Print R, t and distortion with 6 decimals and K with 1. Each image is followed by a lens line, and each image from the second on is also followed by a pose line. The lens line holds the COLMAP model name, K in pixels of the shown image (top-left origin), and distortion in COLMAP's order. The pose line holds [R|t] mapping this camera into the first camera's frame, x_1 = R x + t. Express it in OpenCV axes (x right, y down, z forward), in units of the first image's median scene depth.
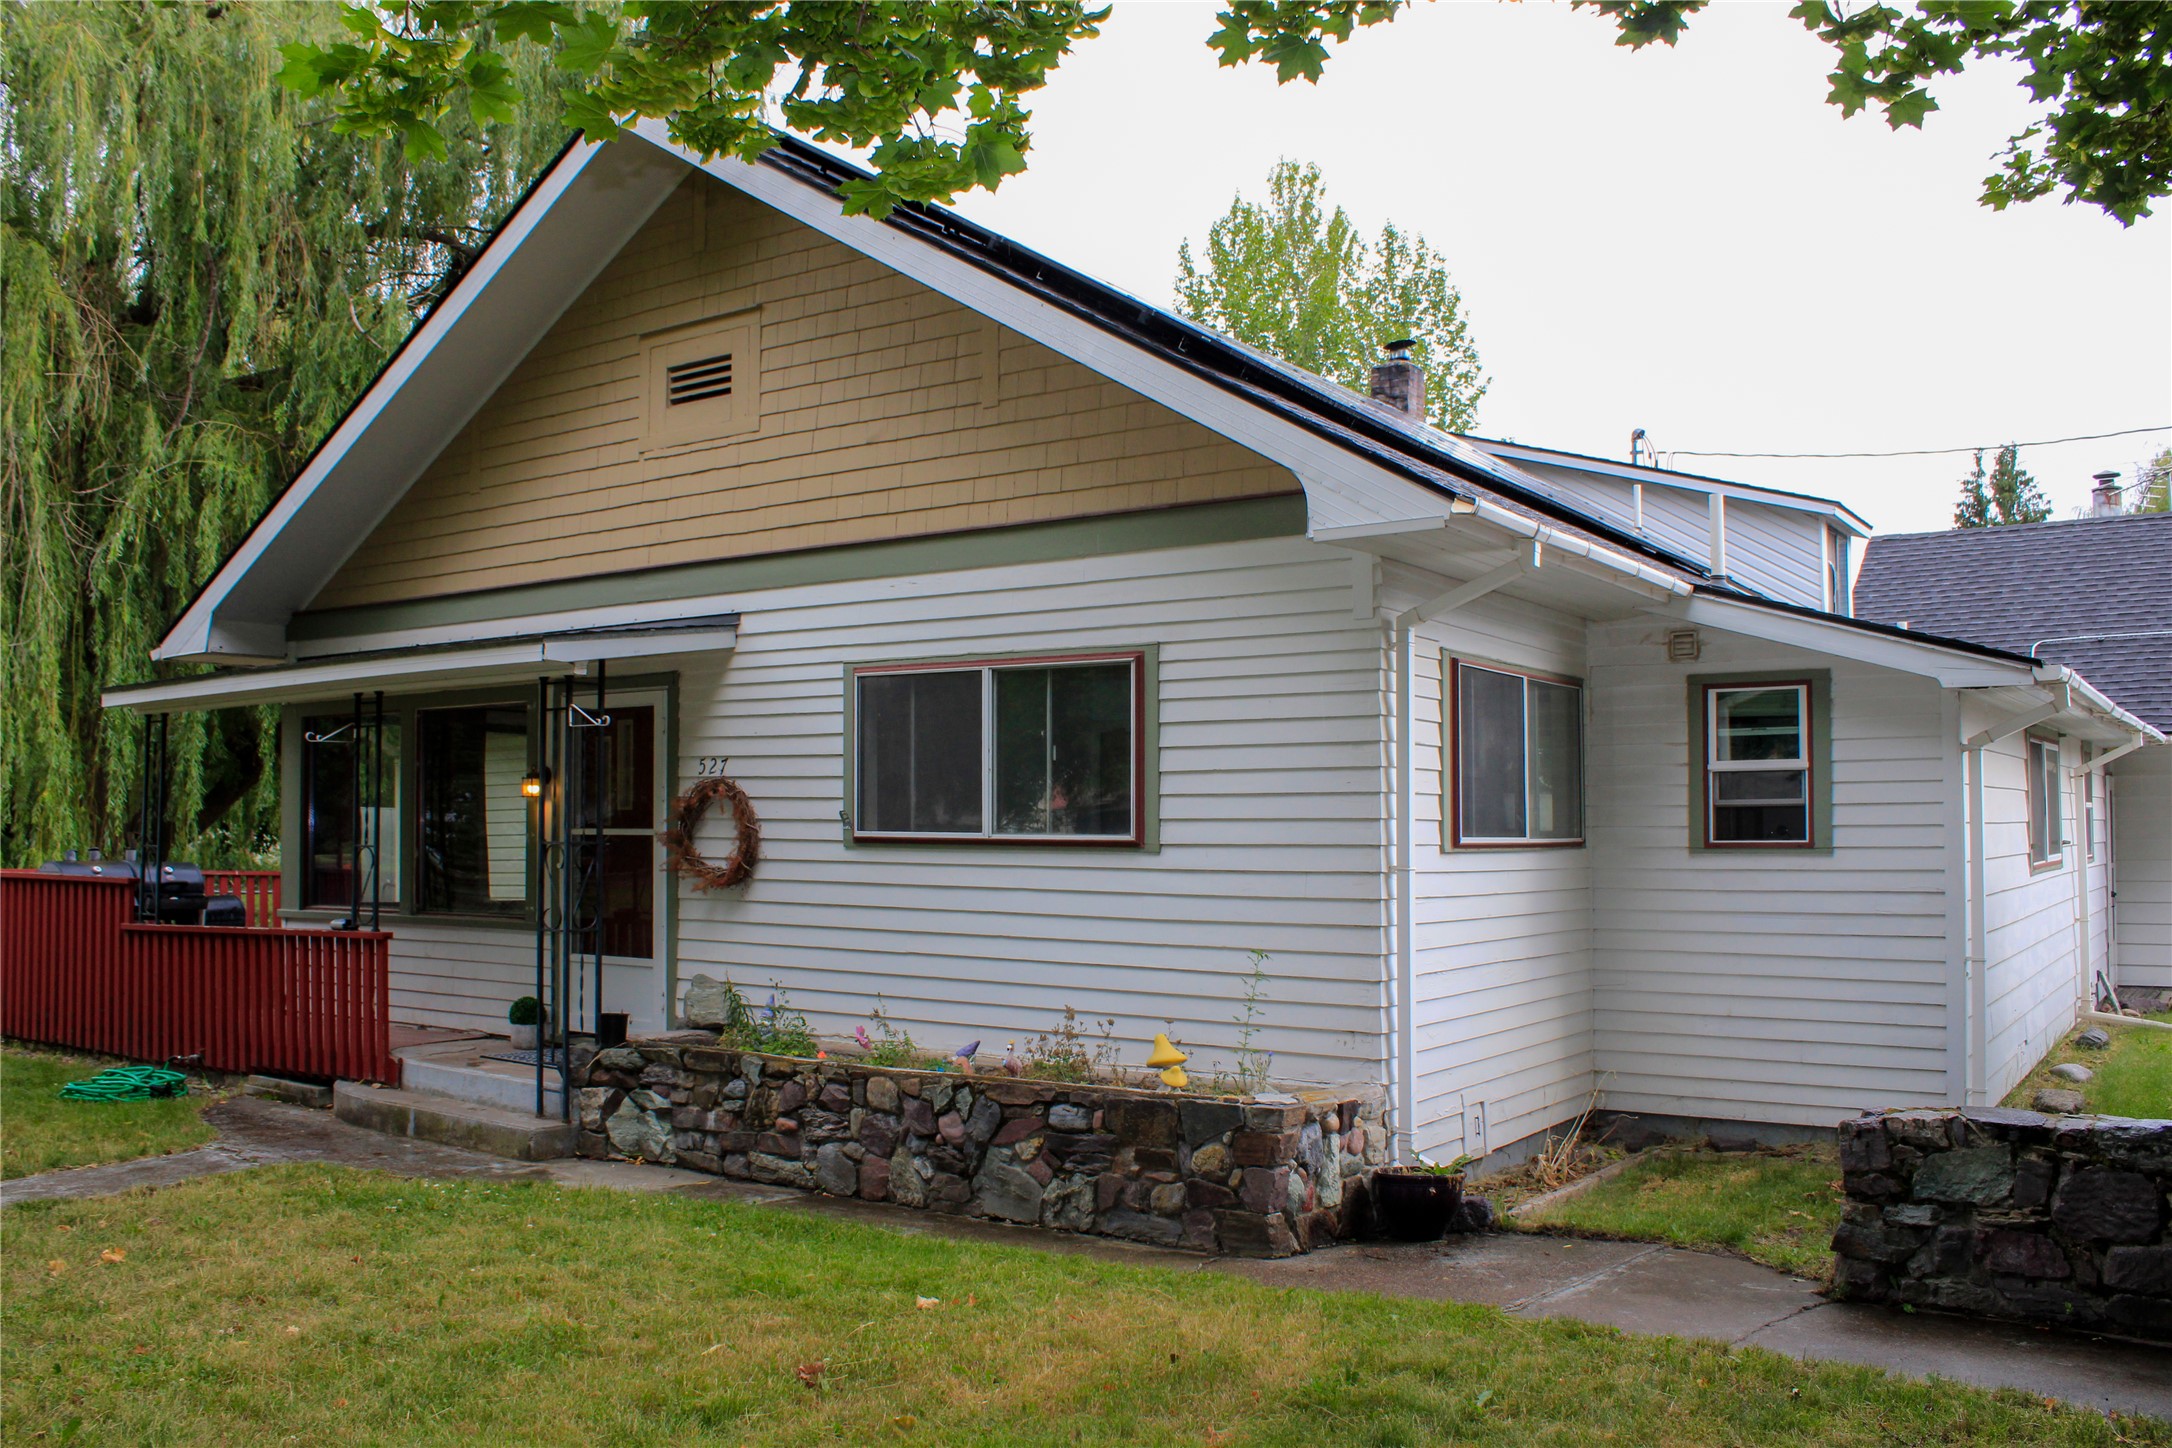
lens RADIAL K [[1794.4, 0, 1086.0], [0, 1794.4, 724.0], [0, 0, 1]] dist [-0.145959, 0.113340]
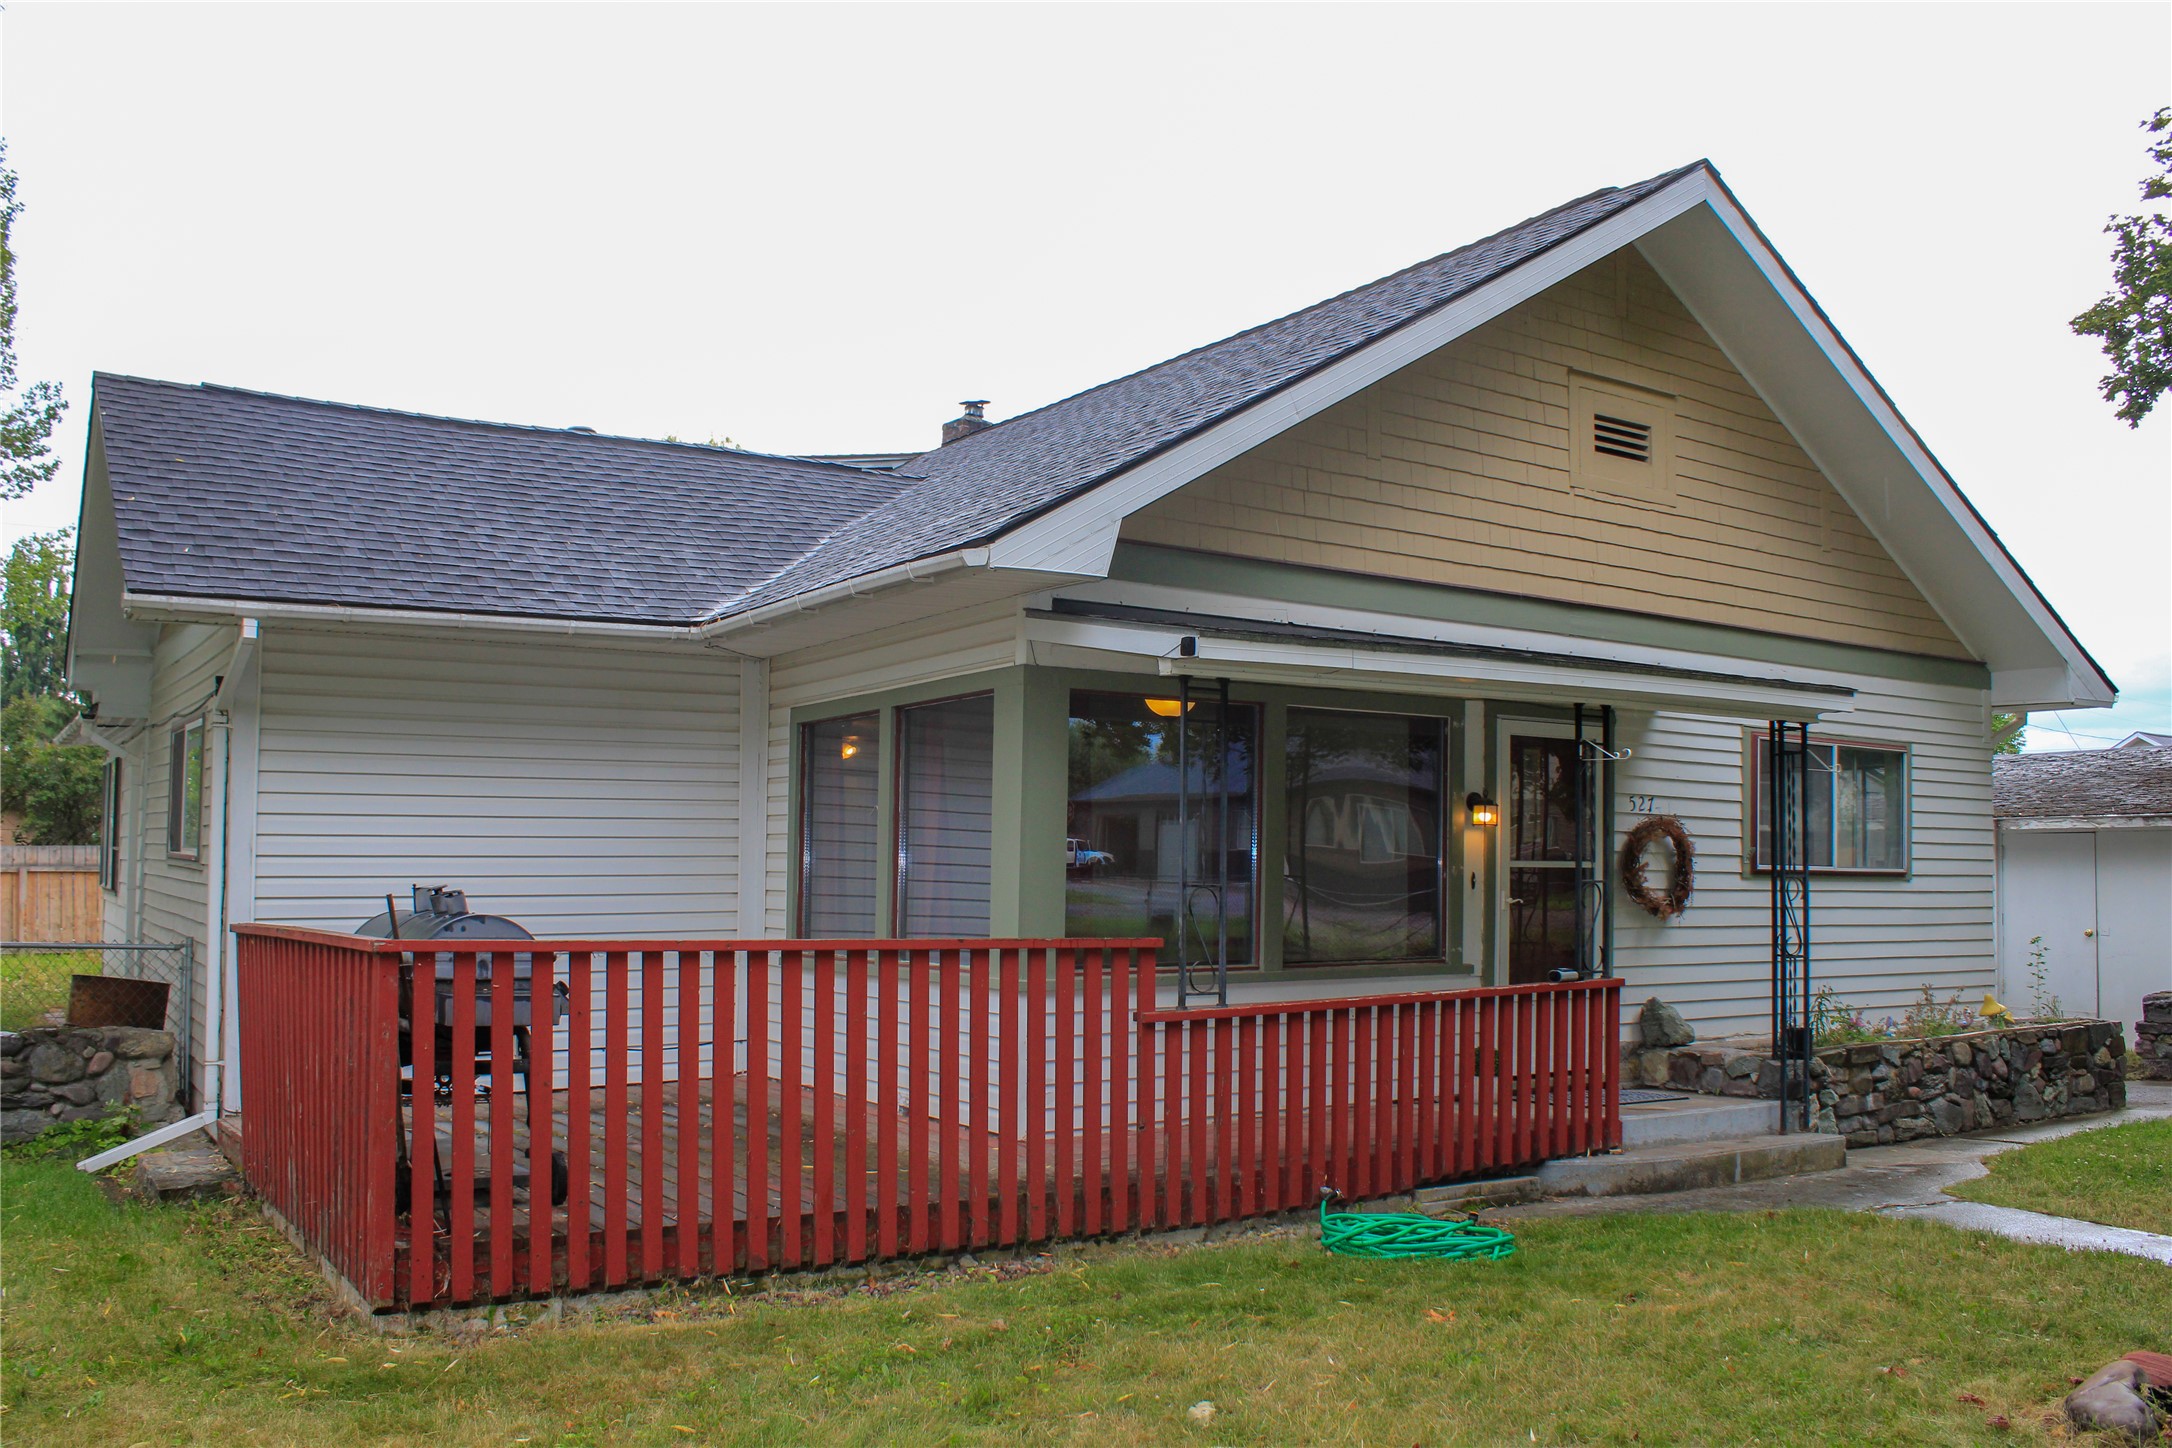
lens RADIAL K [[1794.4, 0, 1086.0], [0, 1794.4, 724.0], [0, 0, 1]] dist [-0.145959, 0.113340]
pose [[0.377587, 0.075438, 0.922896, -1.494407], [-0.070091, 0.996145, -0.052748, 0.062551], [-0.923318, -0.044770, 0.381419, 1.017480]]
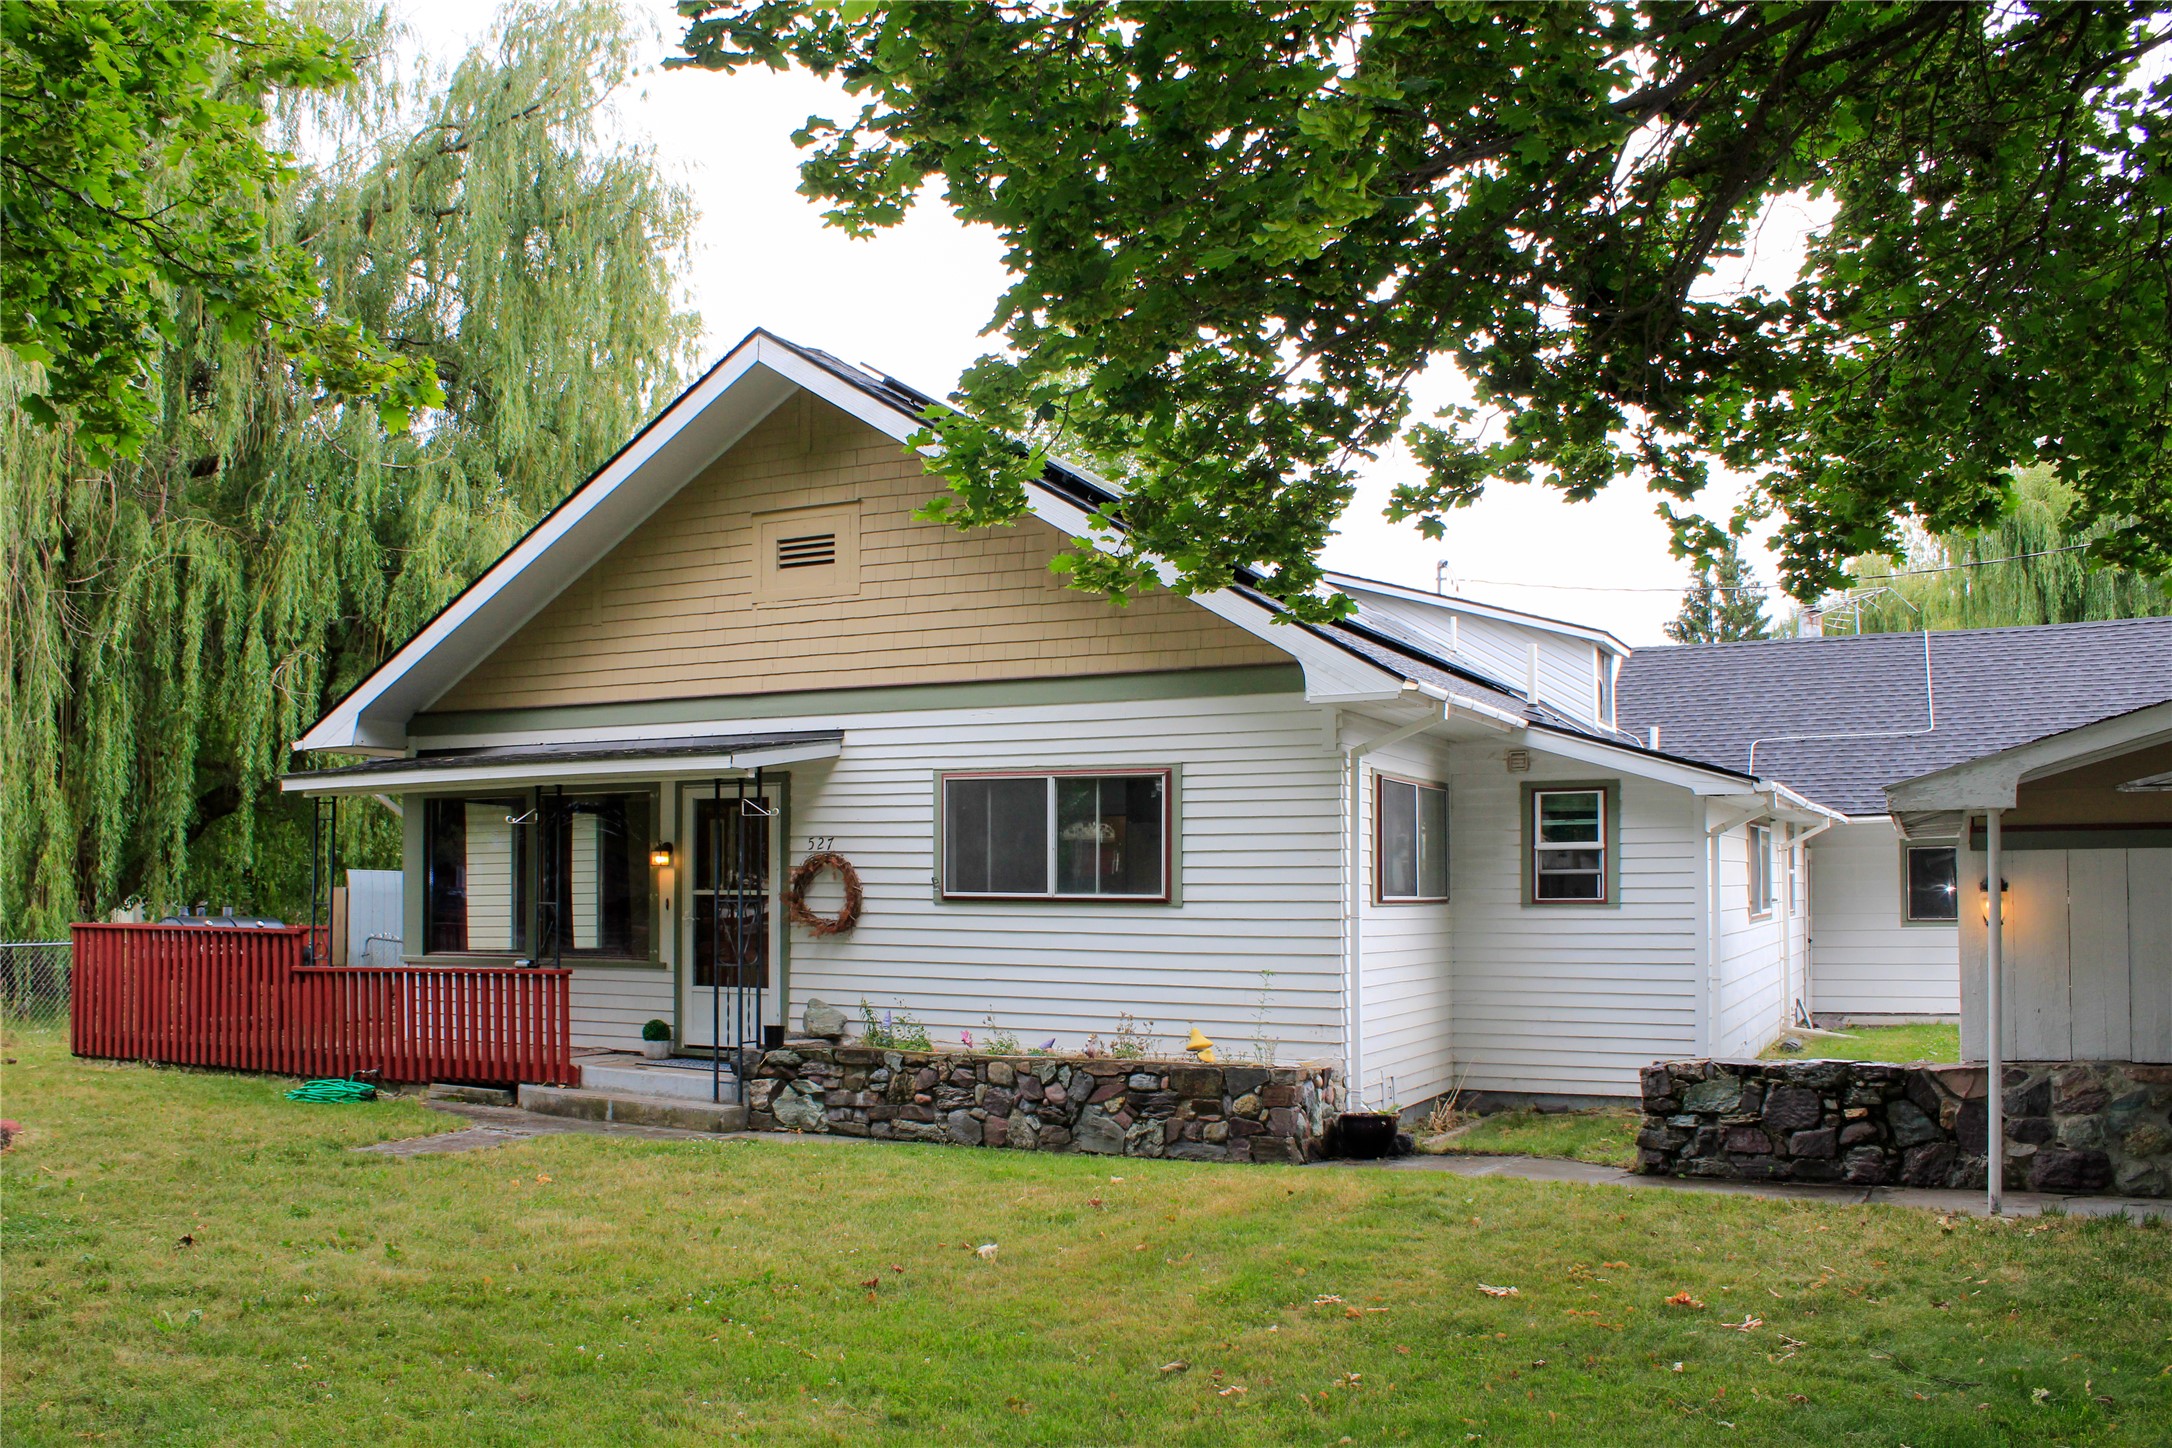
lens RADIAL K [[1816.9, 0, 1078.6], [0, 1816.9, 785.5], [0, 0, 1]] dist [-0.149885, 0.115992]
pose [[0.990220, 0.007764, 0.139296, -0.232854], [-0.008123, 0.999965, 0.002015, -0.027079], [-0.139275, -0.003127, 0.990249, -0.420430]]
